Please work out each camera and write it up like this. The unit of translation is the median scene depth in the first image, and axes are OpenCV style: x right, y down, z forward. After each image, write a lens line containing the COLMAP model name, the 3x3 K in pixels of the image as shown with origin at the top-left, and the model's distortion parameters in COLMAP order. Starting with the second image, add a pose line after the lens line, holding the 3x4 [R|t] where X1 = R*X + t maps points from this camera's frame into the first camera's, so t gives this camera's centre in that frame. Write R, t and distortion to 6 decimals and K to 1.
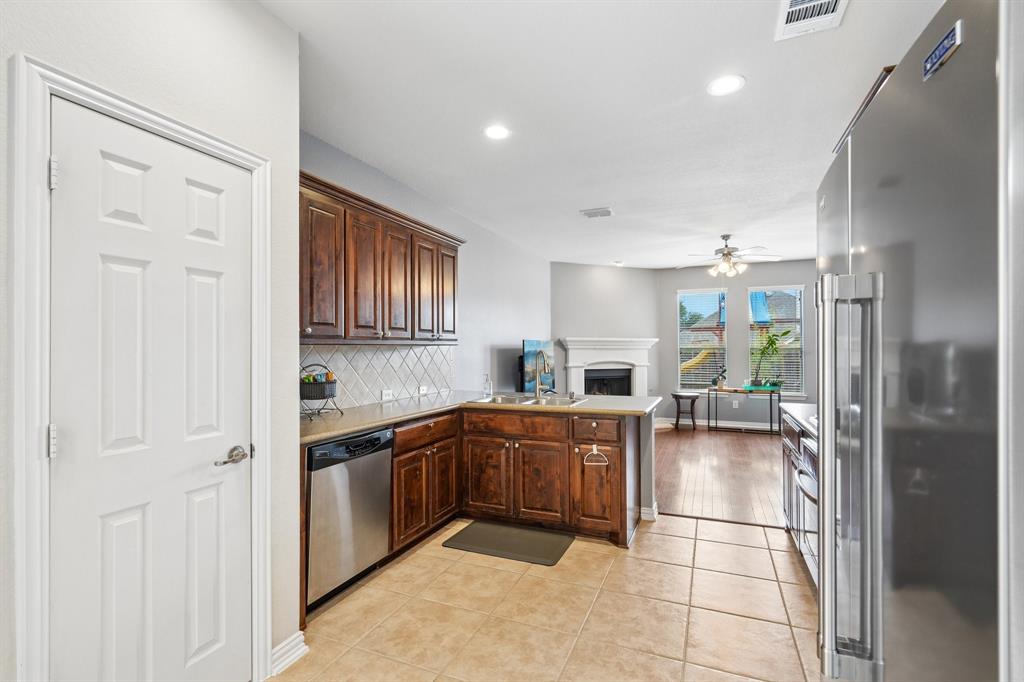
lens RADIAL K [[468.3, 0, 519.0], [0, 468.3, 341.7], [0, 0, 1]] dist [-0.001909, 0.002683]
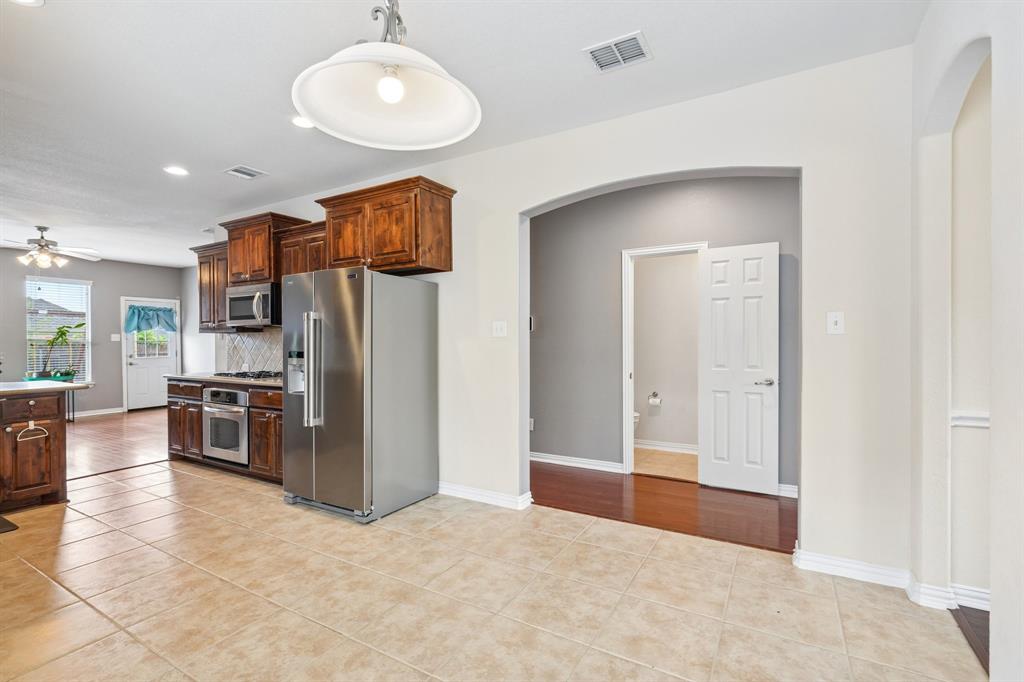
lens RADIAL K [[468.3, 0, 515.6], [0, 468.3, 343.3], [0, 0, 1]] dist [-0.001909, 0.002683]
pose [[0.135755, -0.002776, 0.990738, -0.697836], [-0.009490, 0.999947, 0.004102, 0.017969], [-0.990697, -0.009959, 0.135722, -0.256493]]
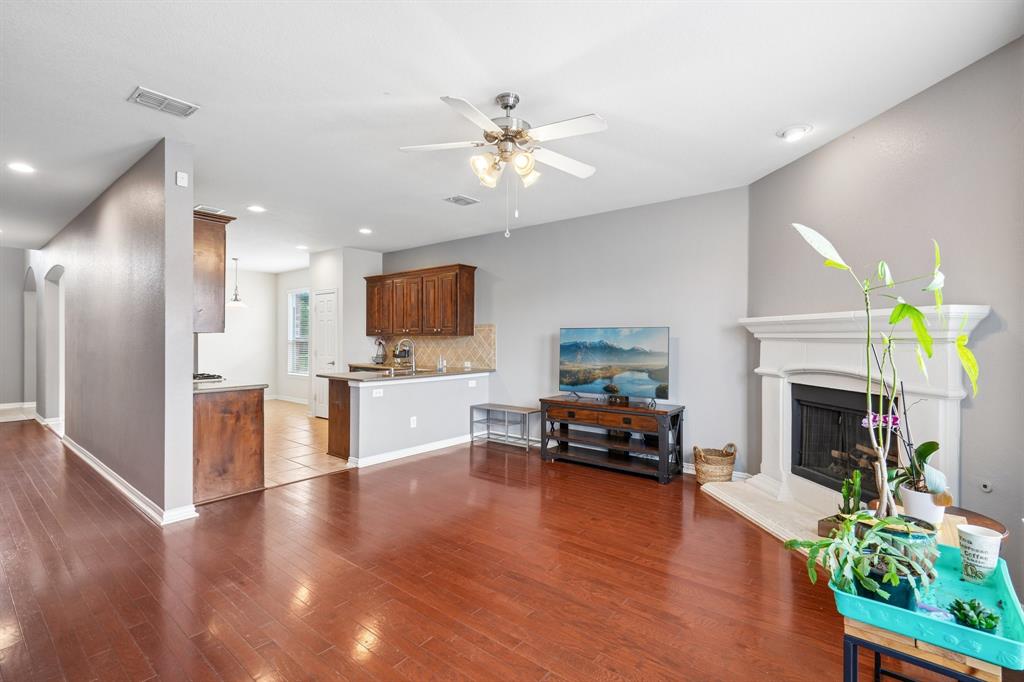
lens RADIAL K [[468.3, 0, 510.6], [0, 468.3, 340.1], [0, 0, 1]] dist [-0.001909, 0.002683]
pose [[-0.295817, 0.006828, -0.955220, 1.441527], [0.012058, 0.999921, 0.003413, 0.022628], [0.955168, -0.010509, -0.295876, 1.857174]]
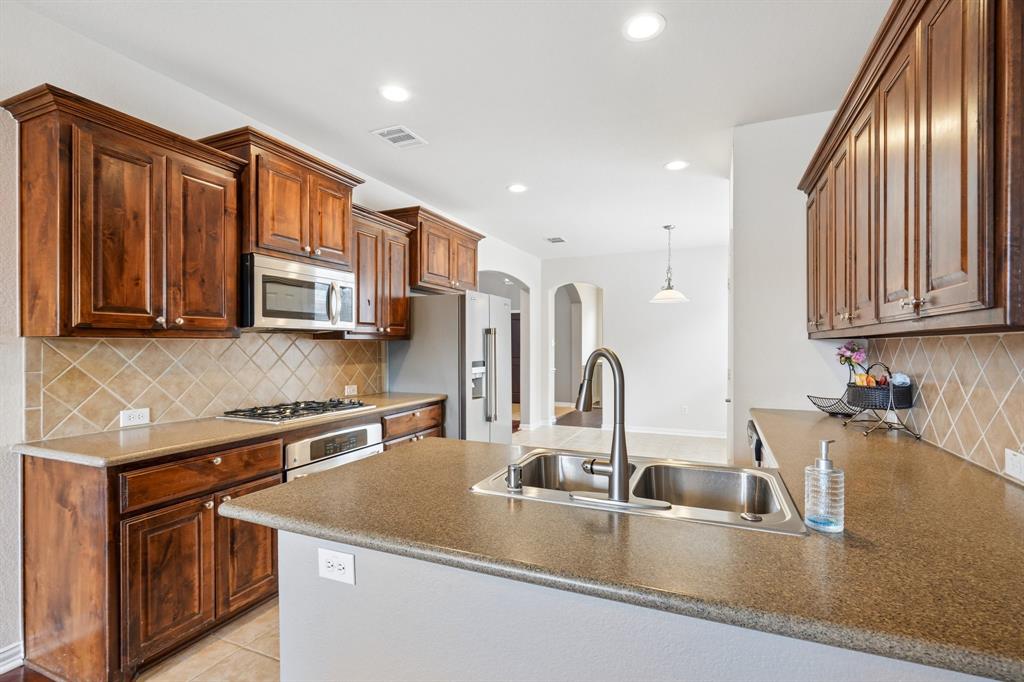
lens RADIAL K [[468.3, 0, 513.6], [0, 468.3, 345.4], [0, 0, 1]] dist [-0.001909, 0.002683]
pose [[-0.999788, 0.006899, 0.019424, 0.111000], [0.006634, 0.999884, -0.013705, 0.021945], [-0.019517, -0.013573, -0.999717, 1.425194]]
